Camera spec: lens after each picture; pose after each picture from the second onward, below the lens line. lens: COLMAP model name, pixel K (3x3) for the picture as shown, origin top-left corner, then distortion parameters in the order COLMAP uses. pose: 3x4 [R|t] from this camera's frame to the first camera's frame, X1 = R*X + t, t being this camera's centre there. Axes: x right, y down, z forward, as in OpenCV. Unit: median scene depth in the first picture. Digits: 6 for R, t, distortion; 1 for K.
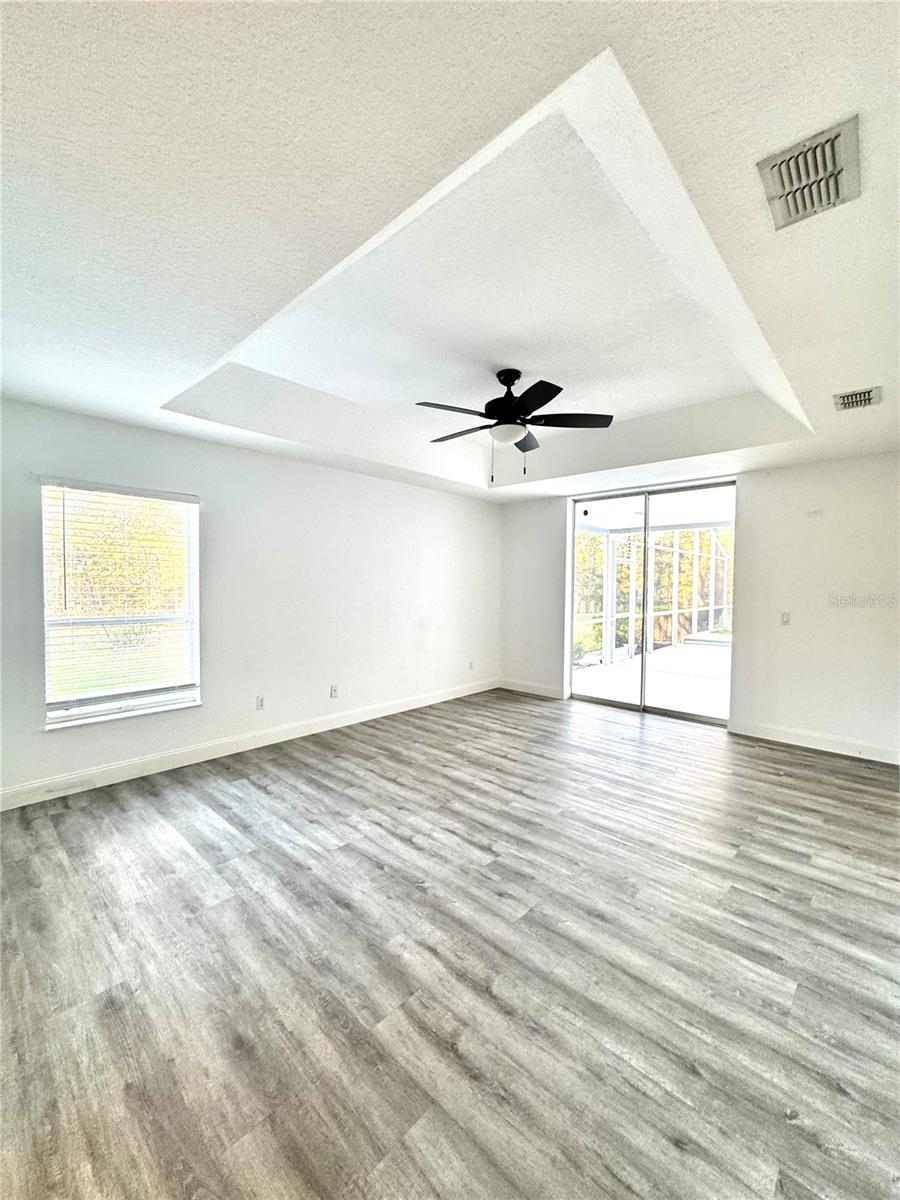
lens RADIAL K [[480.4, 0, 450.8], [0, 480.4, 599.3], [0, 0, 1]] dist [-0.001616, 0.000329]
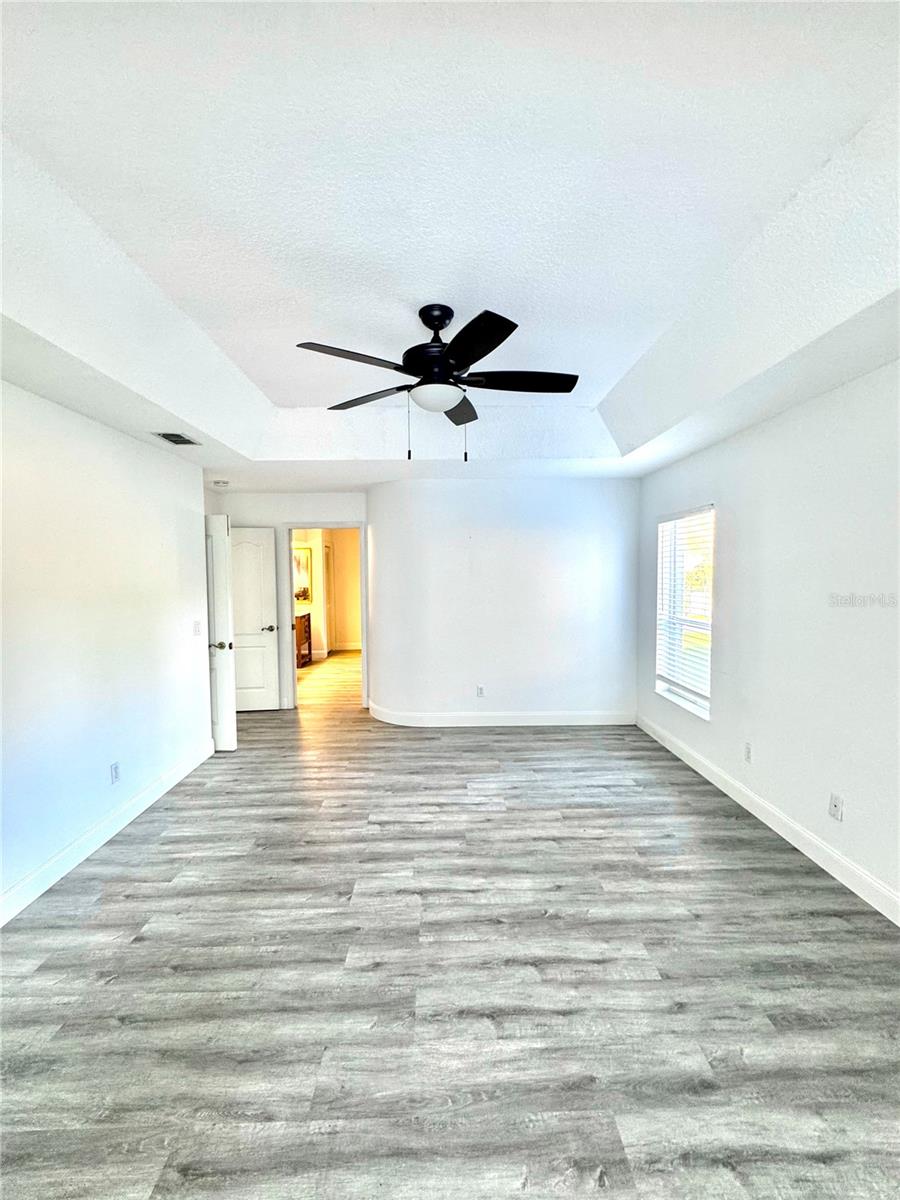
lens RADIAL K [[480.4, 0, 450.8], [0, 480.4, 599.3], [0, 0, 1]] dist [-0.001616, 0.000329]
pose [[-0.702469, 0.036554, -0.710775, 0.632474], [-0.019543, 0.997313, 0.070605, -0.101902], [0.711446, 0.063488, -0.699867, 1.550540]]
